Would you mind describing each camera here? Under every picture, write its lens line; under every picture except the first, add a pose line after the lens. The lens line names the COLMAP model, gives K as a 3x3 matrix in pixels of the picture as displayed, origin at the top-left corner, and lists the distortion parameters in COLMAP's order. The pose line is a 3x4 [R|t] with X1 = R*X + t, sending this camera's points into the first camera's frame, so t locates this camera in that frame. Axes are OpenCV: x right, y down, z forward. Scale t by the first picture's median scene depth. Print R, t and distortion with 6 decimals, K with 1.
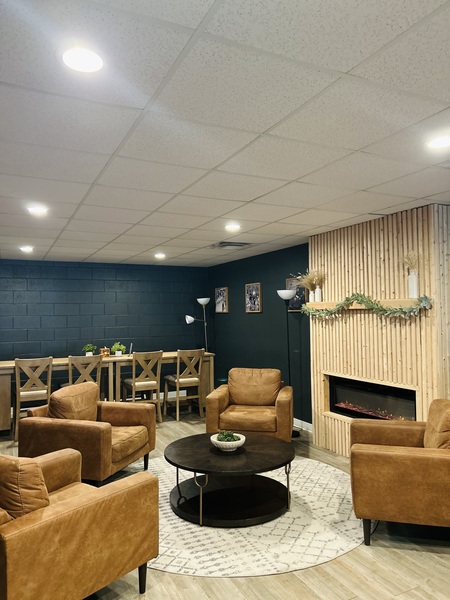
lens RADIAL K [[455.5, 0, 224.8], [0, 455.5, 300.8], [0, 0, 1]] dist [0.004085, -0.000333]
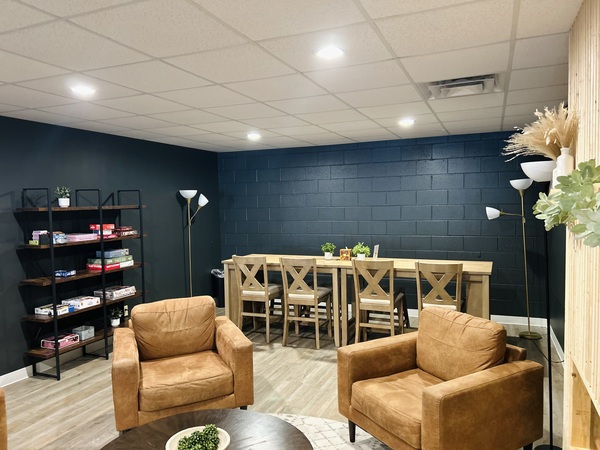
lens RADIAL K [[455.5, 0, 299.4], [0, 455.5, 223.1], [0, 0, 1]] dist [0.004085, -0.000333]
pose [[0.653648, 0.042173, -0.755622, 0.299100], [0.030688, 0.996148, 0.082143, -0.009919], [0.756176, -0.076881, 0.649836, 0.434986]]
